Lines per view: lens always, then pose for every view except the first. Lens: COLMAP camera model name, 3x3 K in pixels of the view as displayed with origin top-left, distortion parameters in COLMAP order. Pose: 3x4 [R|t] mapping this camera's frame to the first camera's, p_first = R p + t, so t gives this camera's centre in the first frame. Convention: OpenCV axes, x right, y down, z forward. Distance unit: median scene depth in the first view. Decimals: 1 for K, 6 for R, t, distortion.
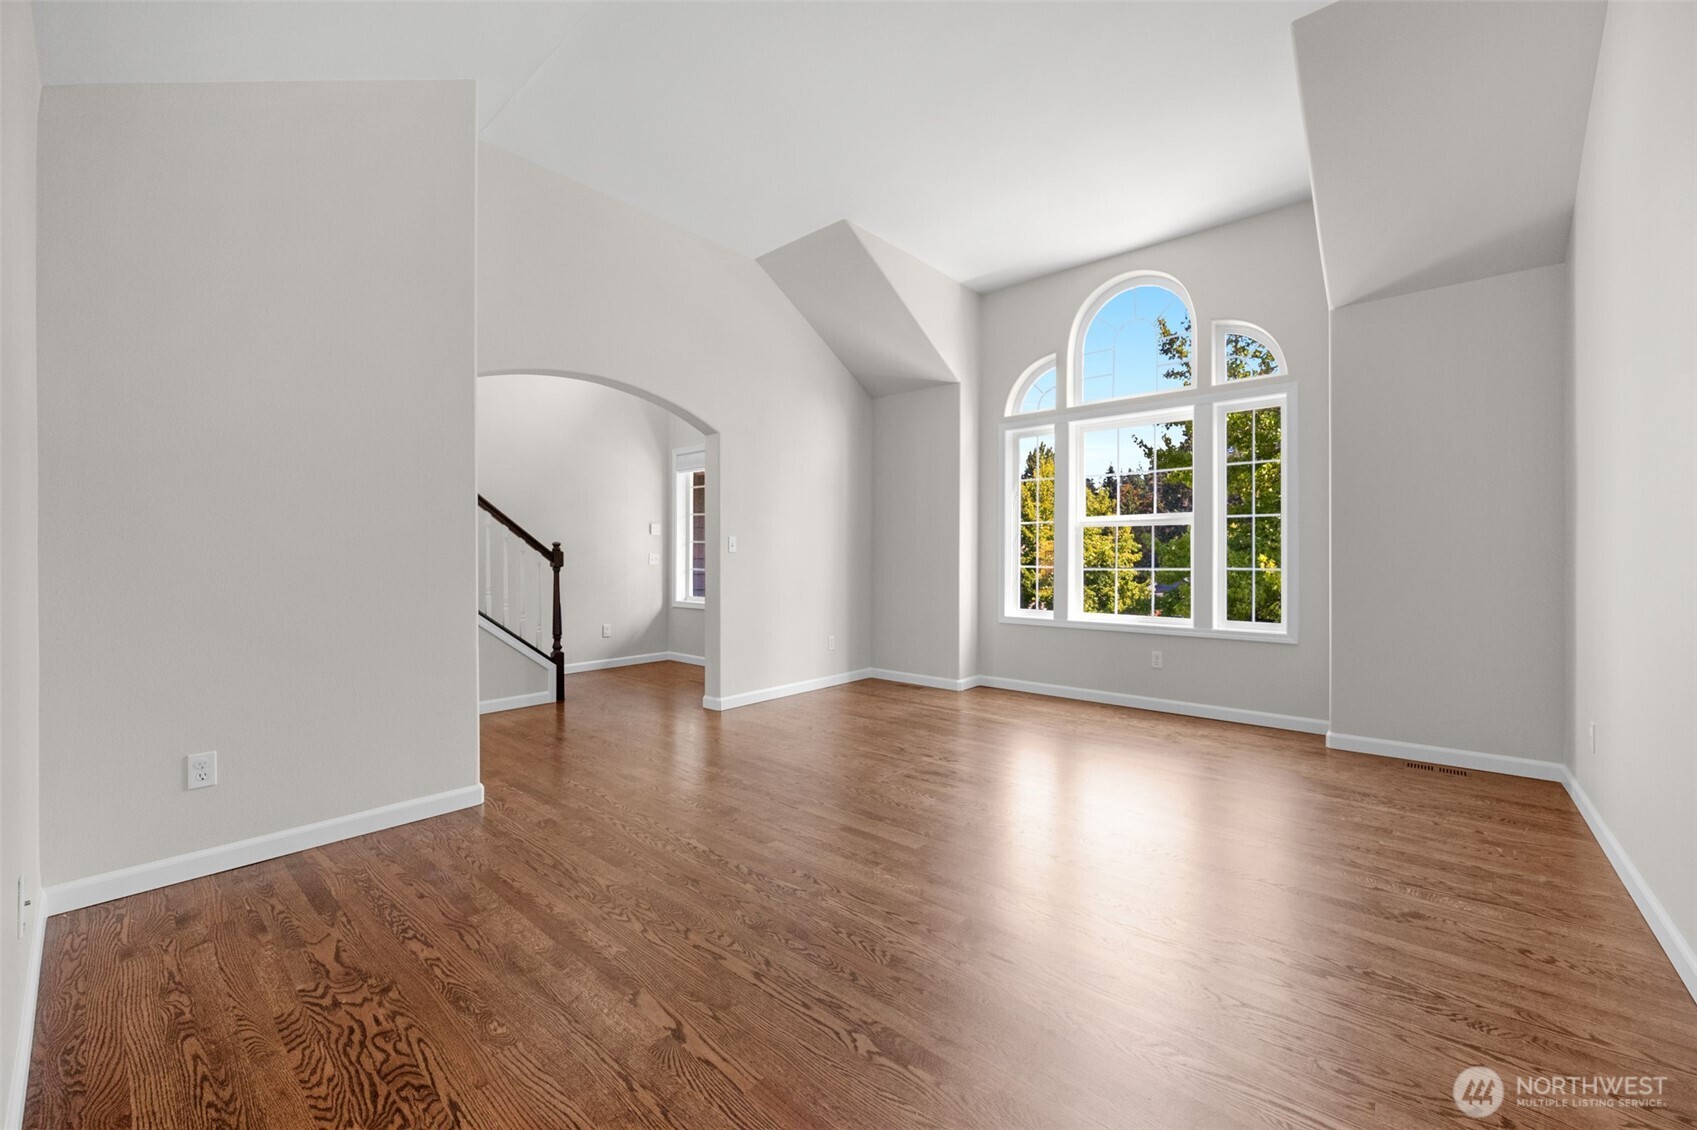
lens RADIAL K [[653.0, 0, 848.9], [0, 653.0, 560.7], [0, 0, 1]] dist [-0.008825, 0.001253]
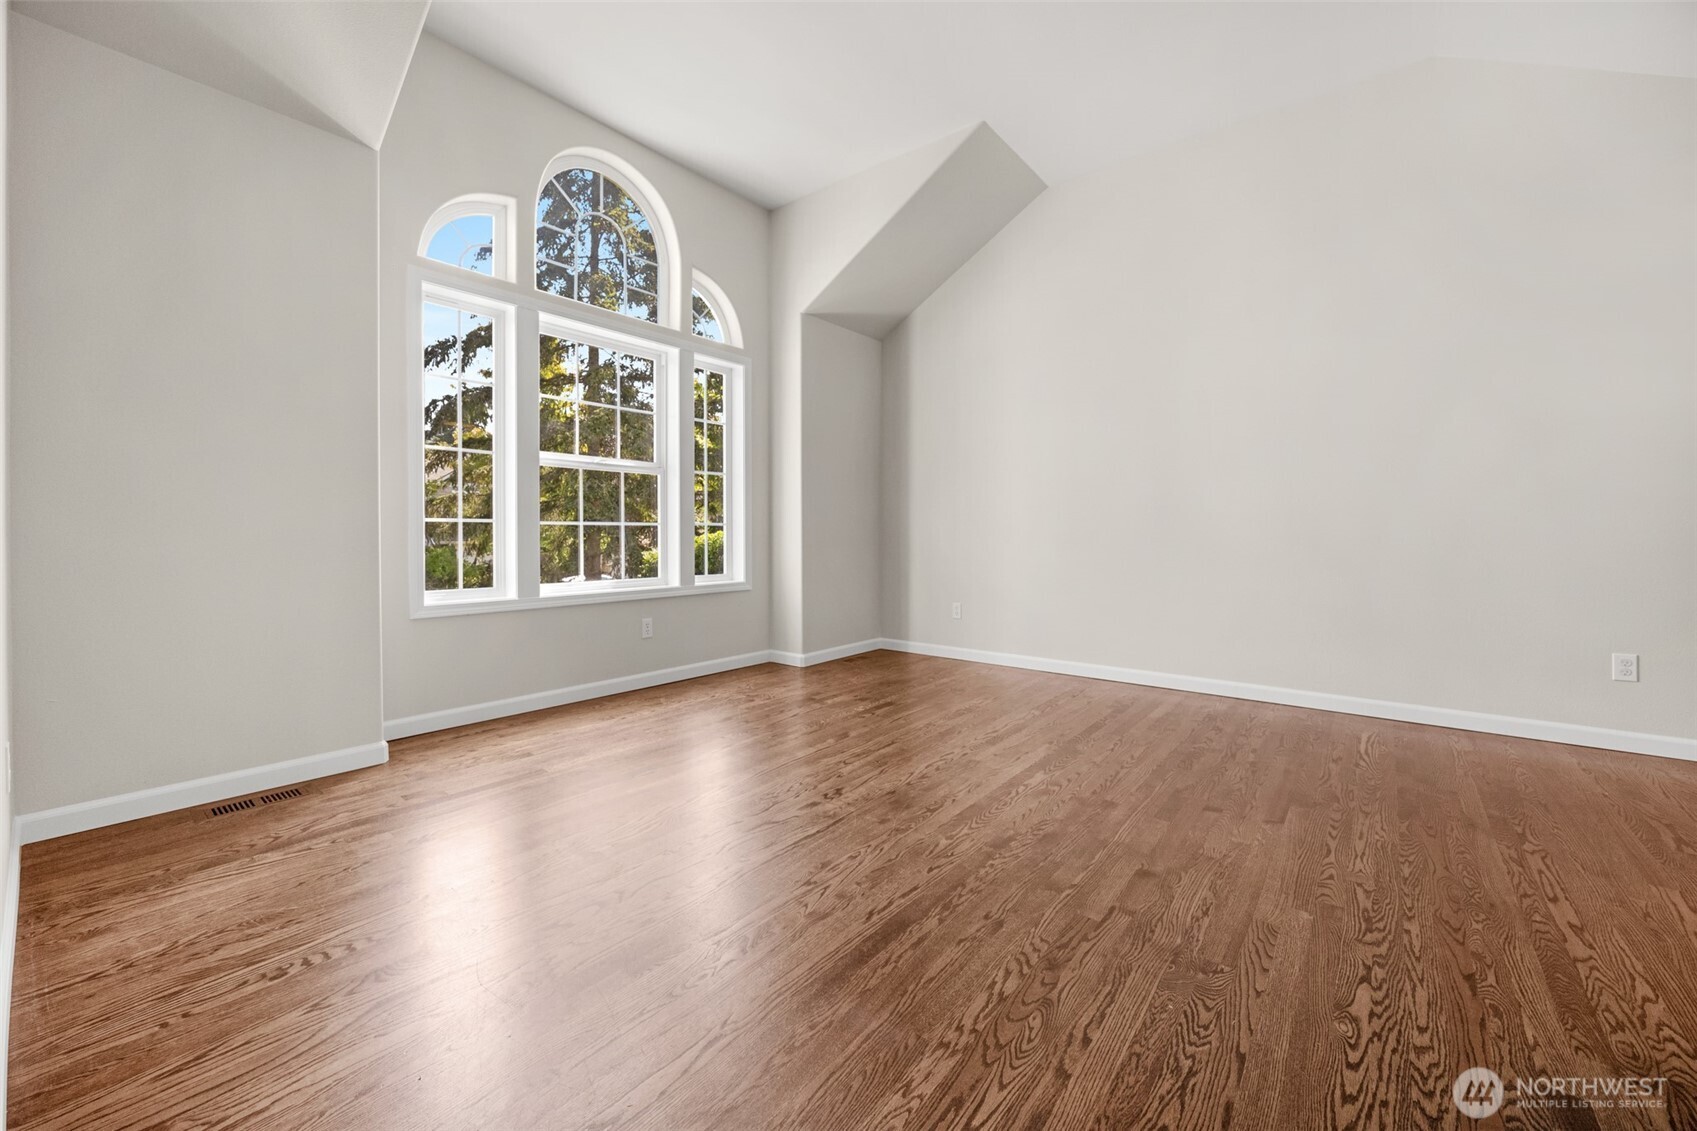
lens RADIAL K [[653.0, 0, 837.8], [0, 653.0, 533.1], [0, 0, 1]] dist [-0.008825, 0.001253]
pose [[-0.017100, -0.005898, 0.999836, -0.471516], [0.002091, 0.999980, 0.005934, 0.025679], [-0.999852, 0.002192, -0.017087, 0.895057]]
